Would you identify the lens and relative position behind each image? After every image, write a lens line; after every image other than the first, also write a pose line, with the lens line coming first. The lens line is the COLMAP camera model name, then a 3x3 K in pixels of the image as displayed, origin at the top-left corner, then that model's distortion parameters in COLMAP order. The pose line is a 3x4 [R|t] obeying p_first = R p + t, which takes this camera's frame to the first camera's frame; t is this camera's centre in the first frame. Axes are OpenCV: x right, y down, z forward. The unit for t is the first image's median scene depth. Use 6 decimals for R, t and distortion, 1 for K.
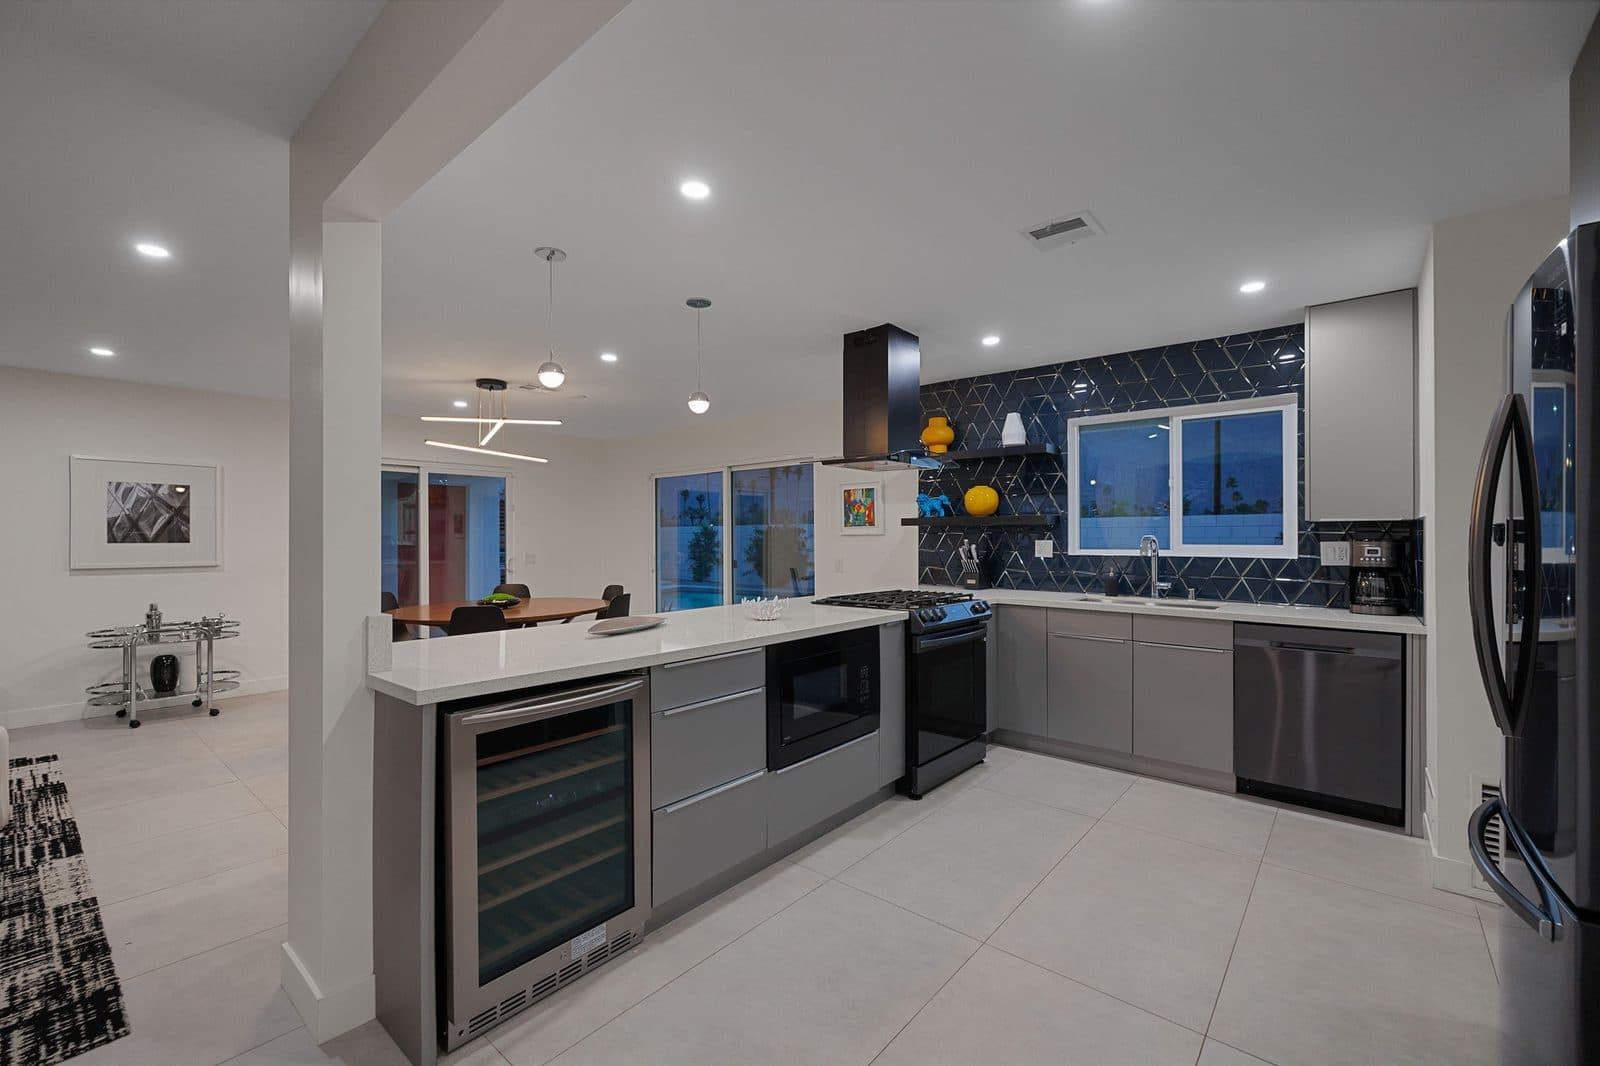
lens RADIAL K [[670.2, 0, 800.0], [0, 670.2, 533.0], [0, 0, 1]] dist [0.000237, -0.000385]
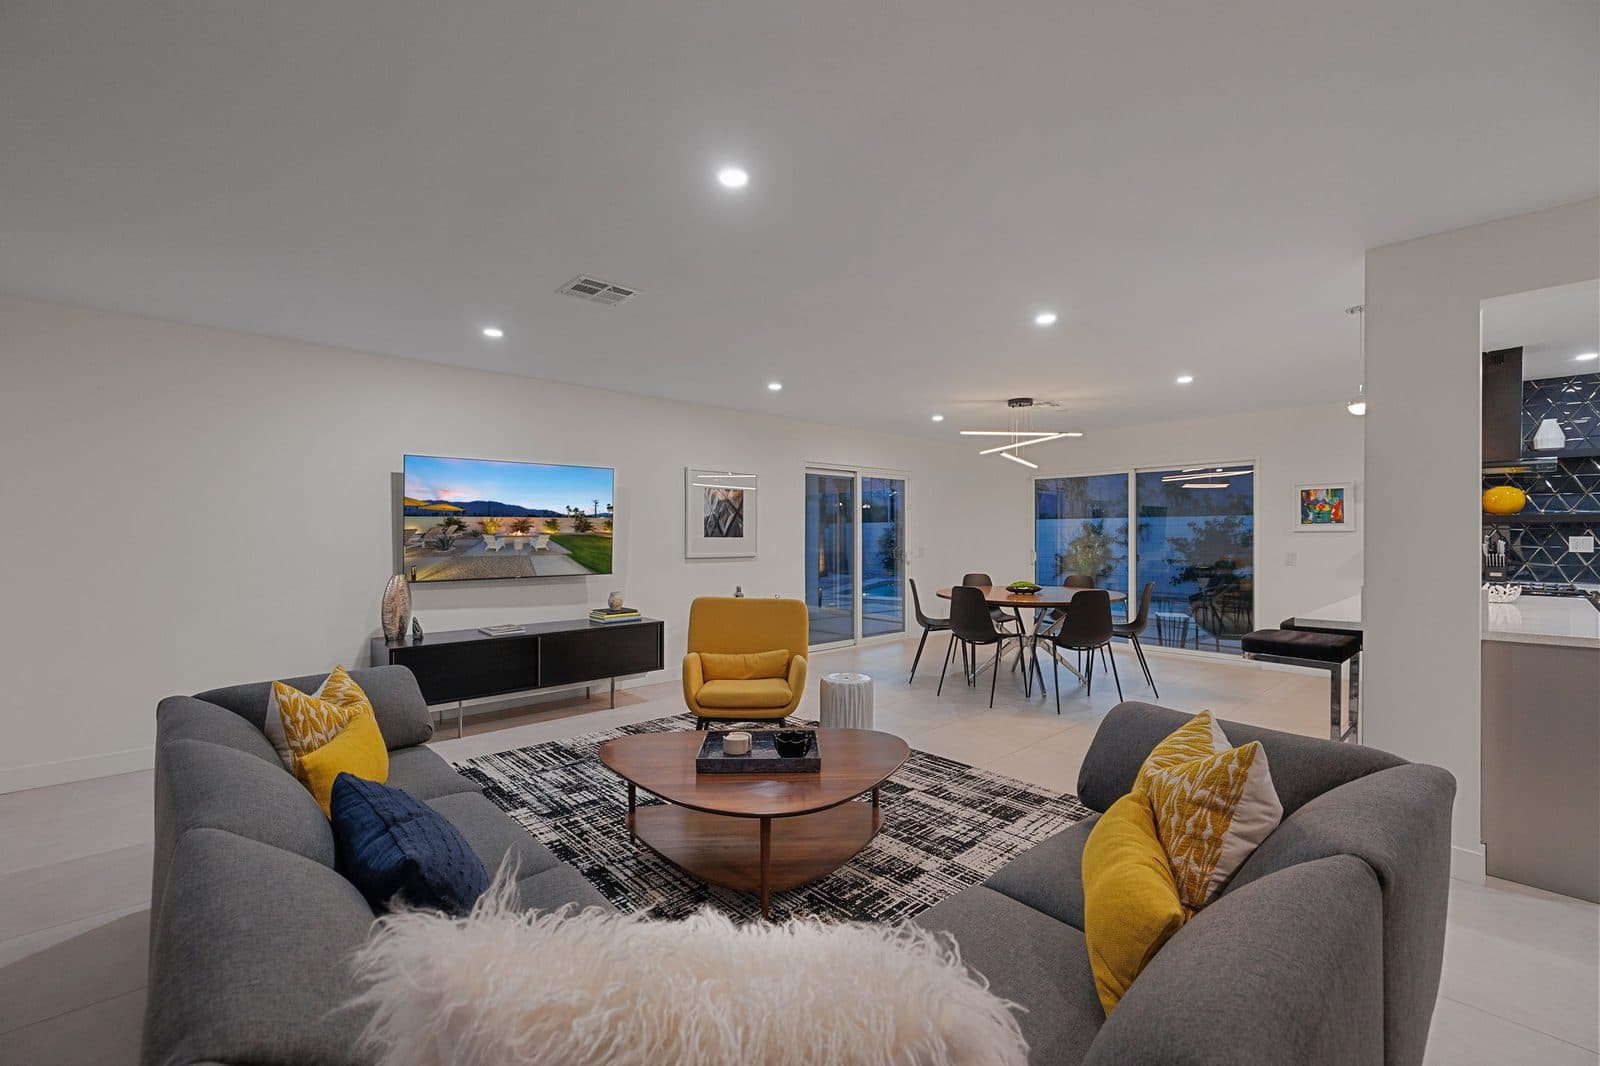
lens RADIAL K [[670.2, 0, 800.0], [0, 670.2, 533.0], [0, 0, 1]] dist [0.000237, -0.000385]
pose [[0.992251, 0.001308, -0.124244, -0.666397], [-0.000464, 0.999977, 0.006824, -0.001476], [0.124250, -0.006714, 0.992228, -0.202714]]
